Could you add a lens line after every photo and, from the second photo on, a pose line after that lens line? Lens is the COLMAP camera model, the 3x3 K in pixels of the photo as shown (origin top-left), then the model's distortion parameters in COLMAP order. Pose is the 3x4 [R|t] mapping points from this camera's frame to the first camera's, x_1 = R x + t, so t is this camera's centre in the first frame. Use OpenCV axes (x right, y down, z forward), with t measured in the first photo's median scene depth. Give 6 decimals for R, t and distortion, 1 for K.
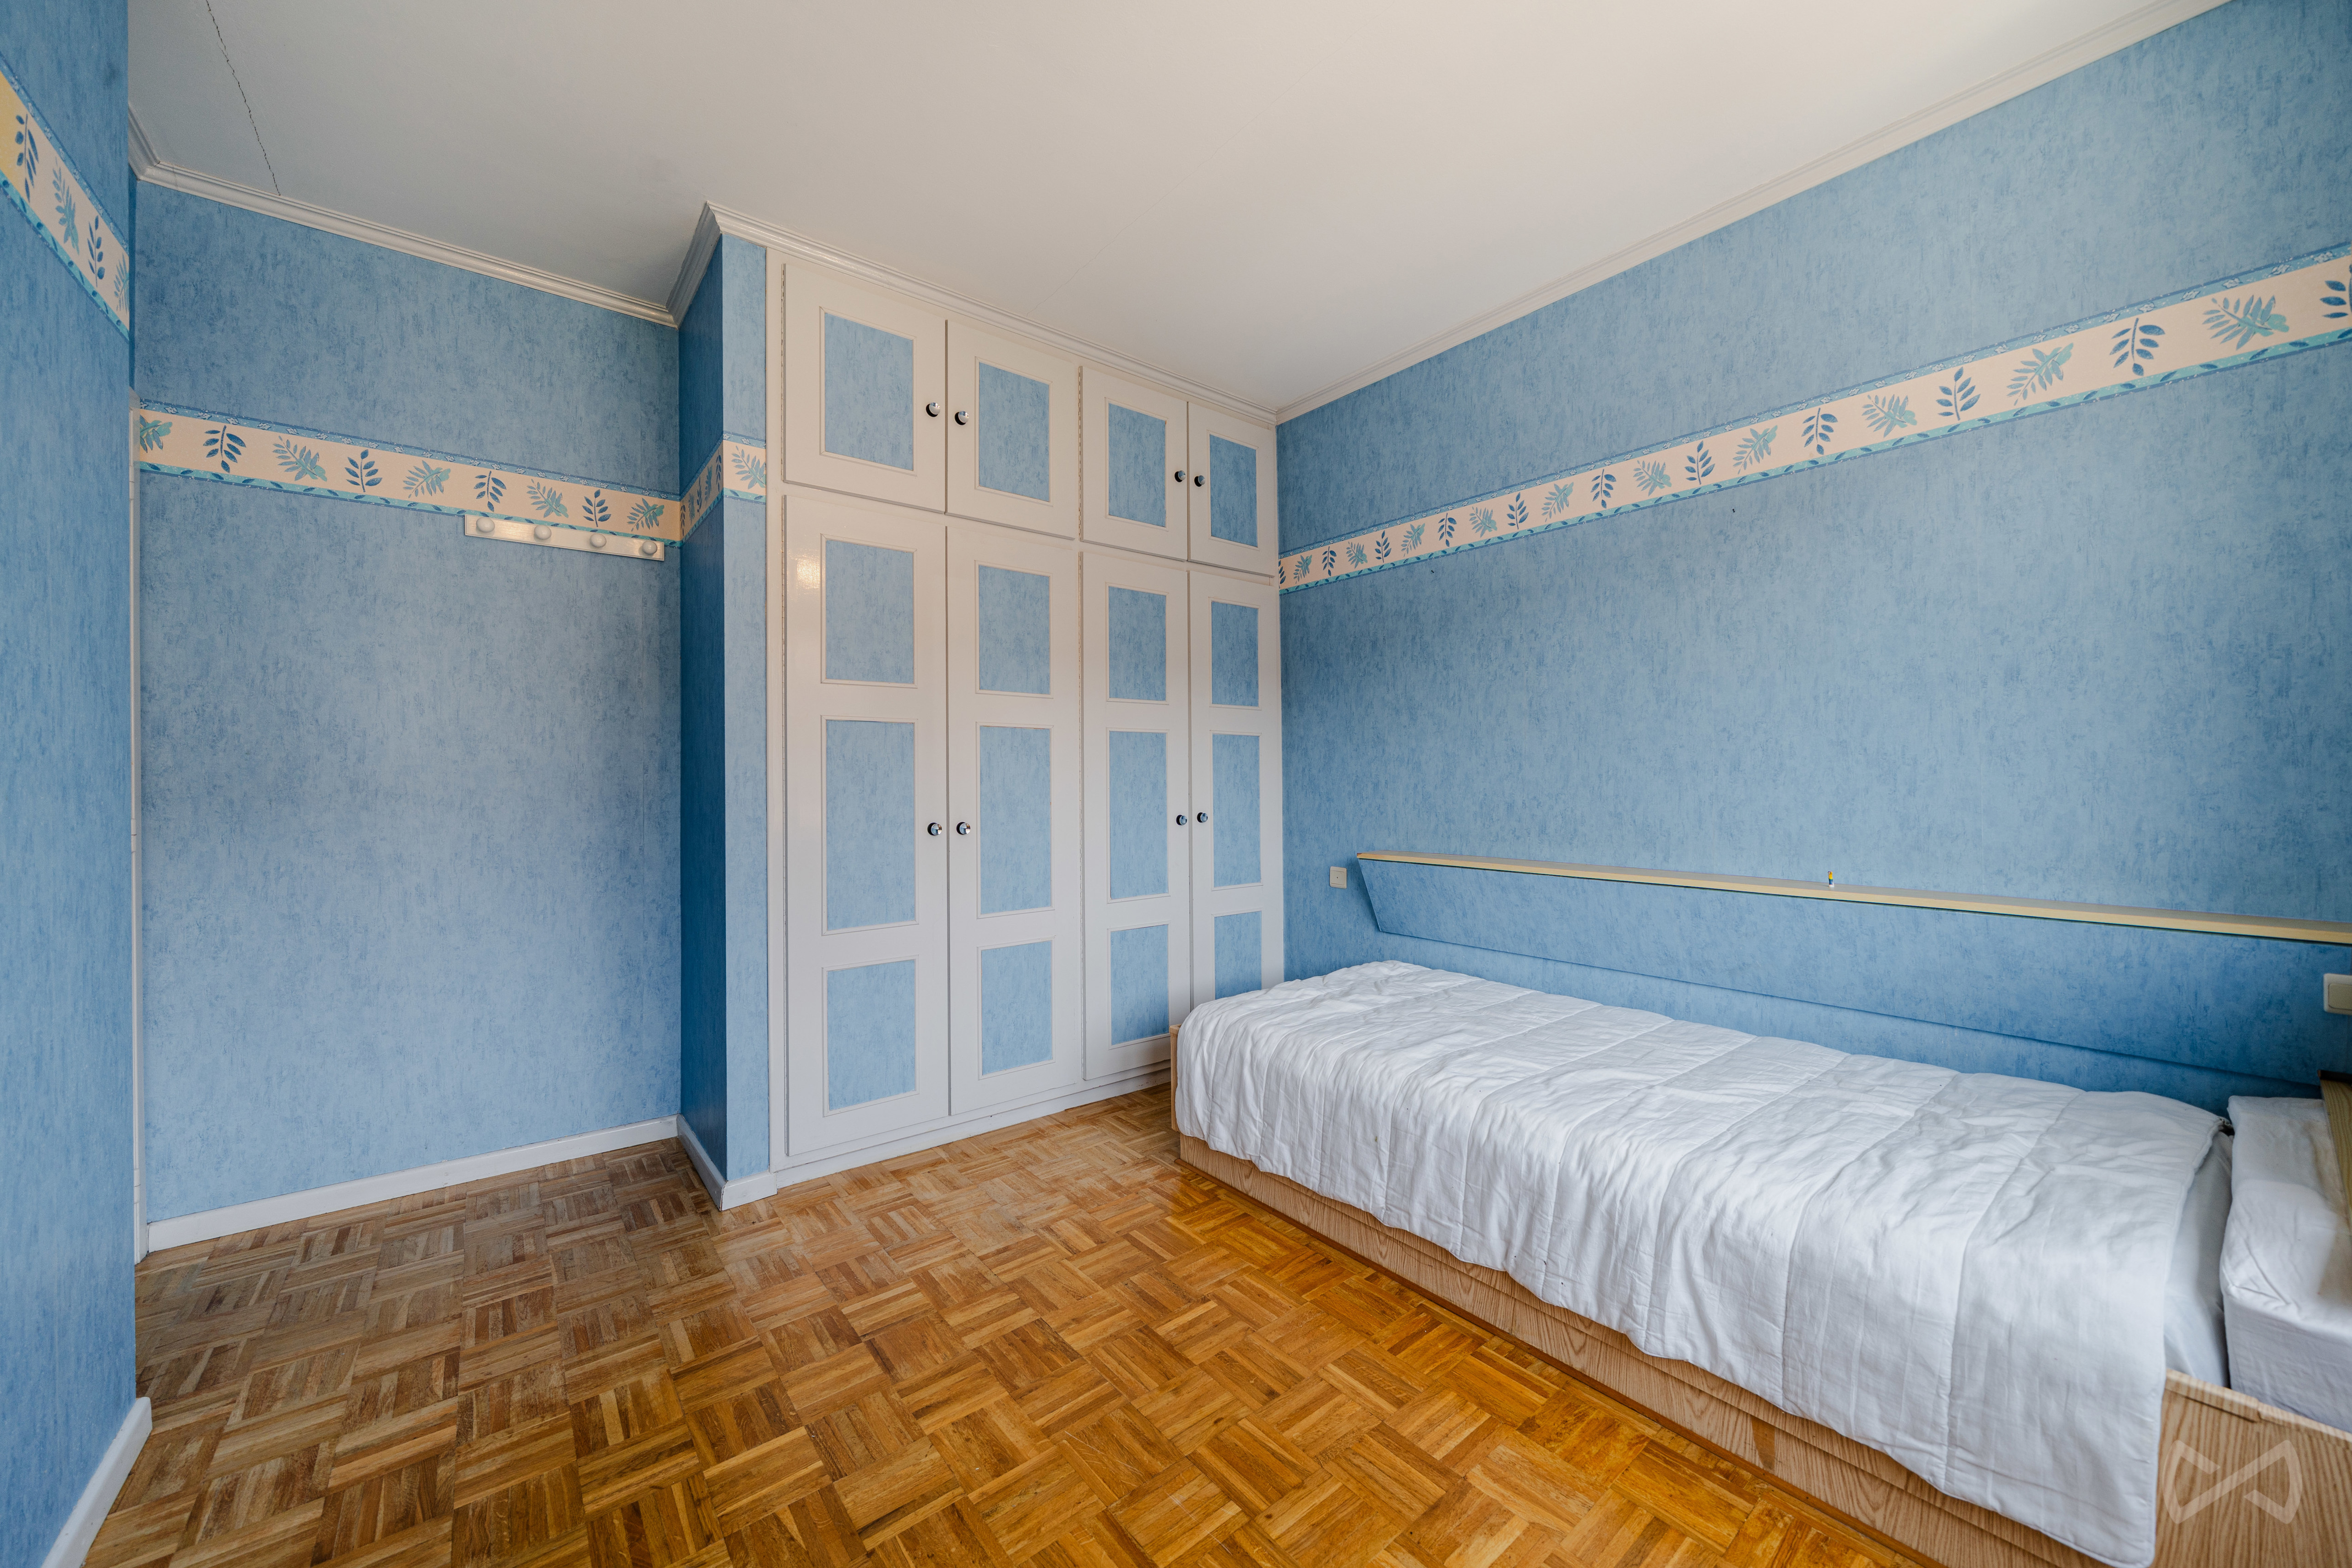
lens RADIAL K [[861.0, 0, 1165.5], [0, 861.0, 781.2], [0, 0, 1]] dist [-0.000952, -0.000137]
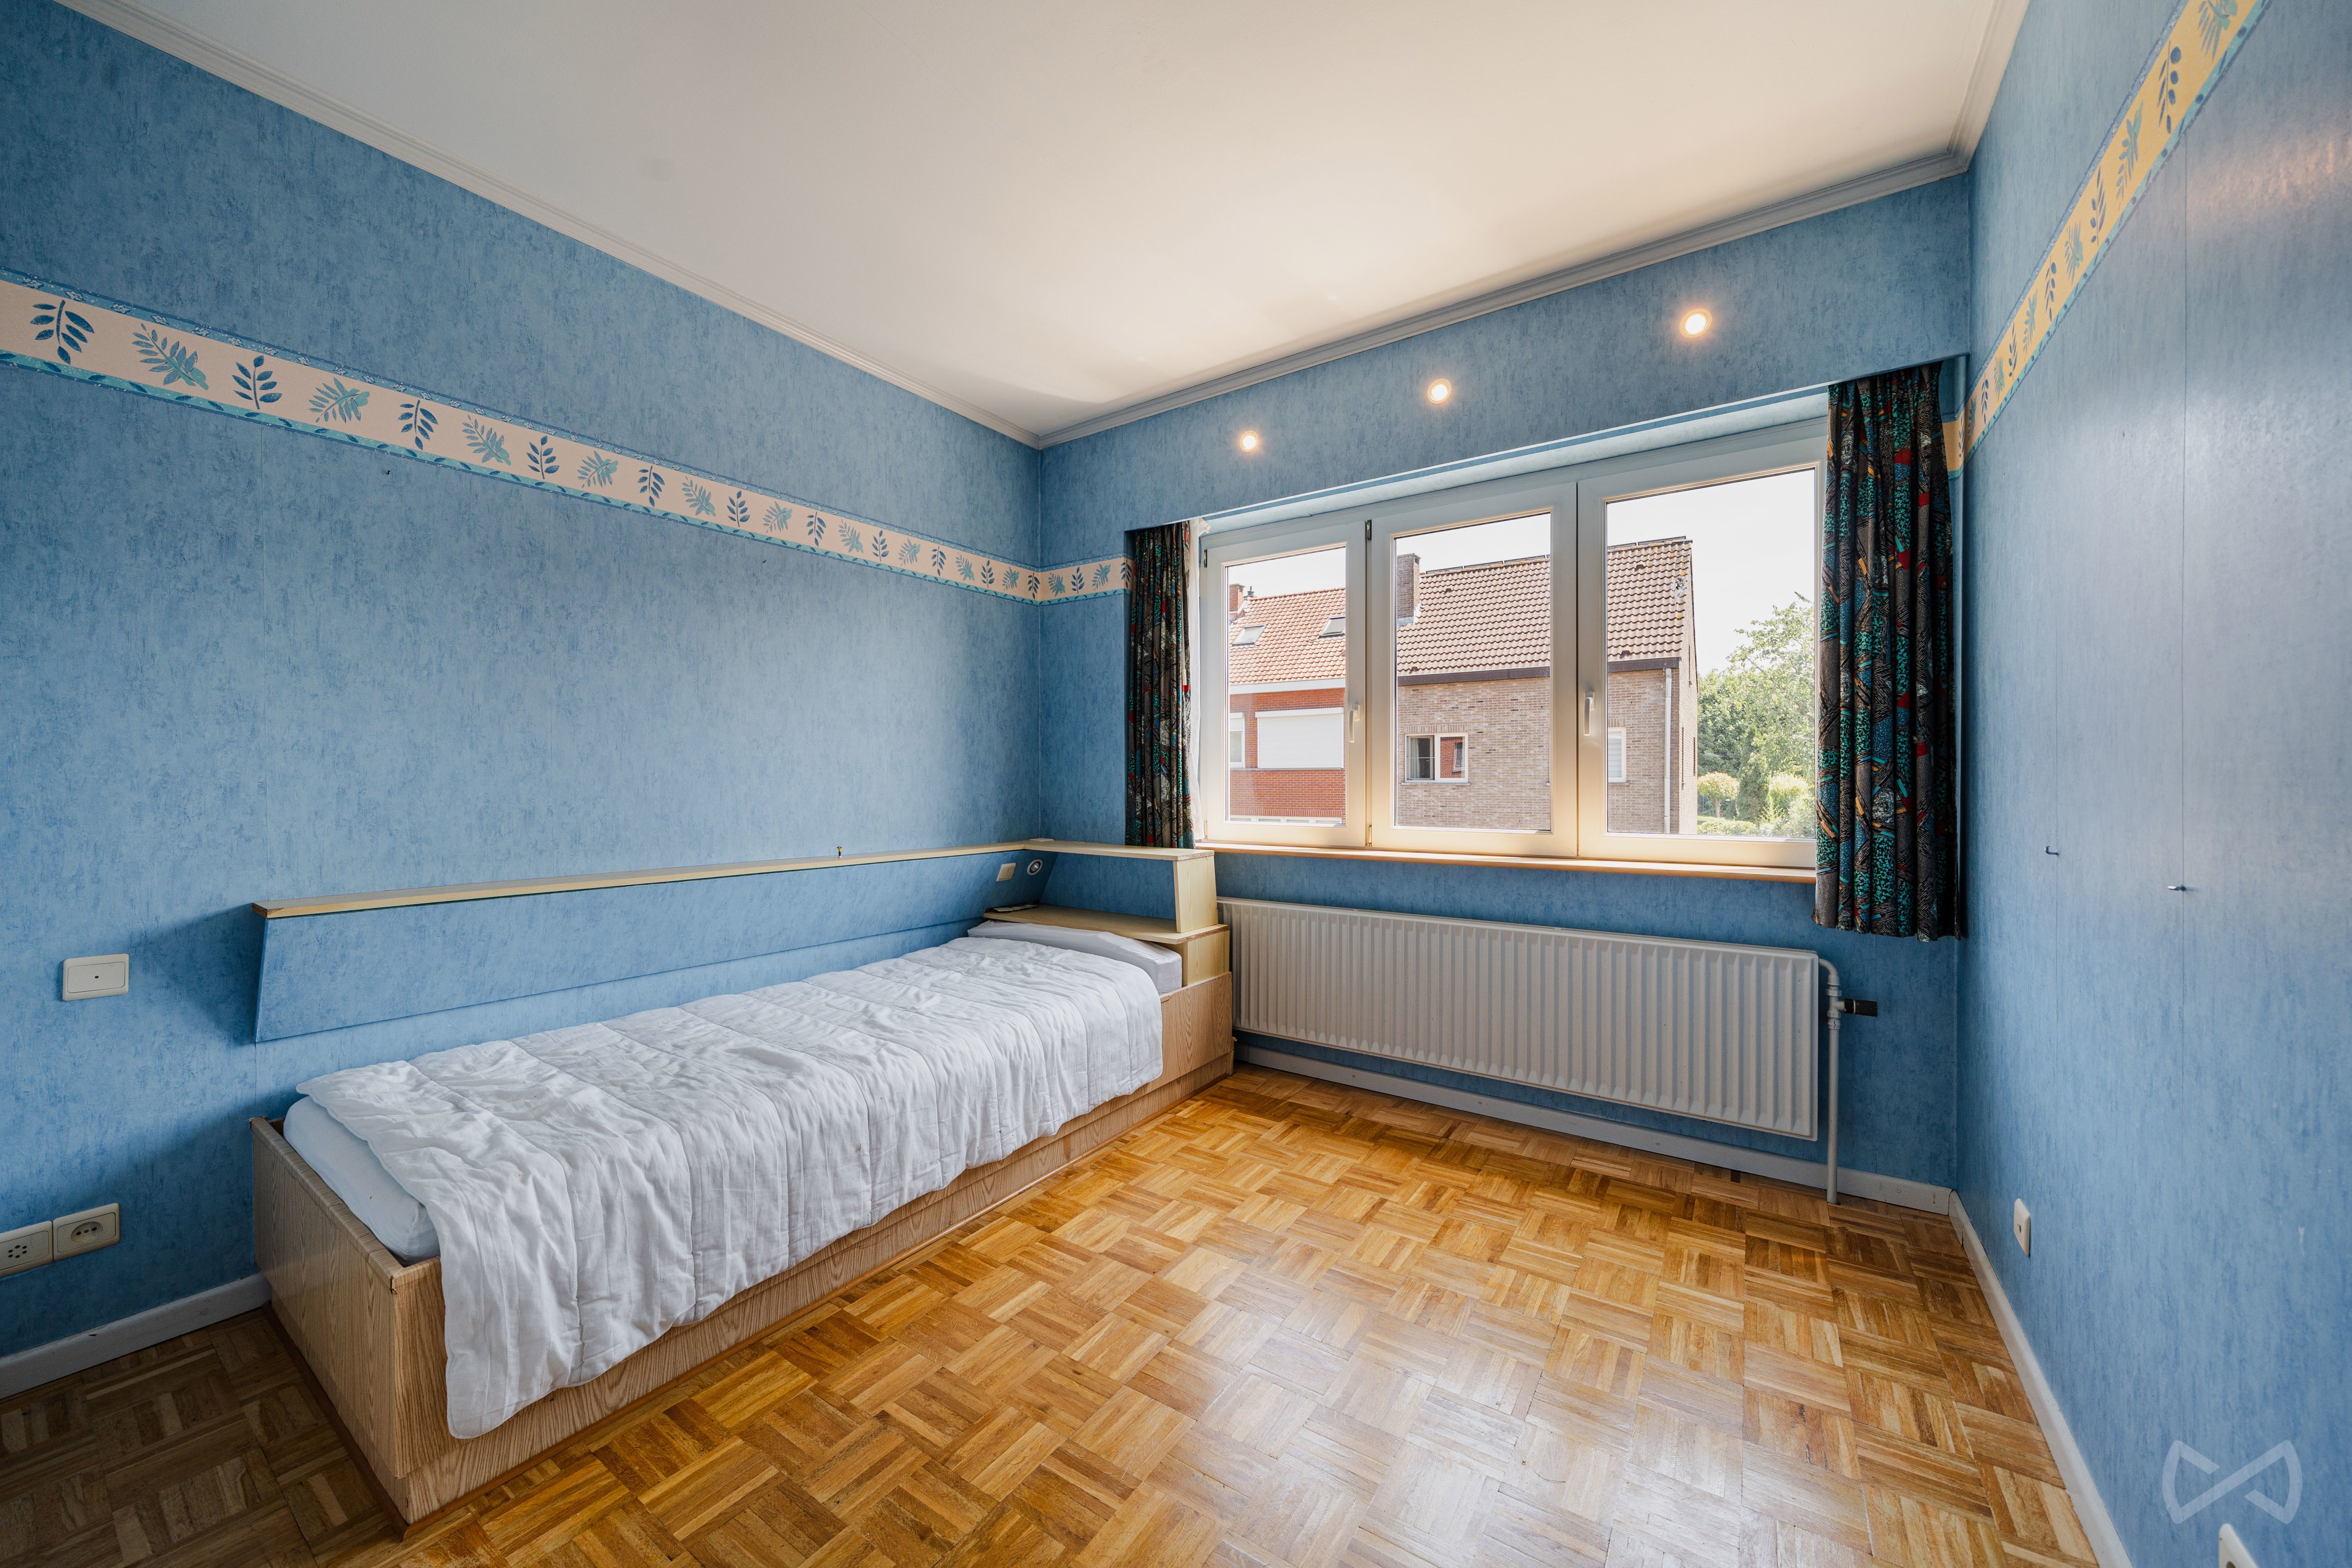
lens RADIAL K [[861.0, 0, 1165.2], [0, 861.0, 790.1], [0, 0, 1]] dist [-0.000952, -0.000137]
pose [[-0.285522, 0.000059, 0.958372, -0.629605], [0.008958, 0.999956, 0.002607, 0.010923], [-0.958330, 0.009330, -0.285510, 0.757076]]
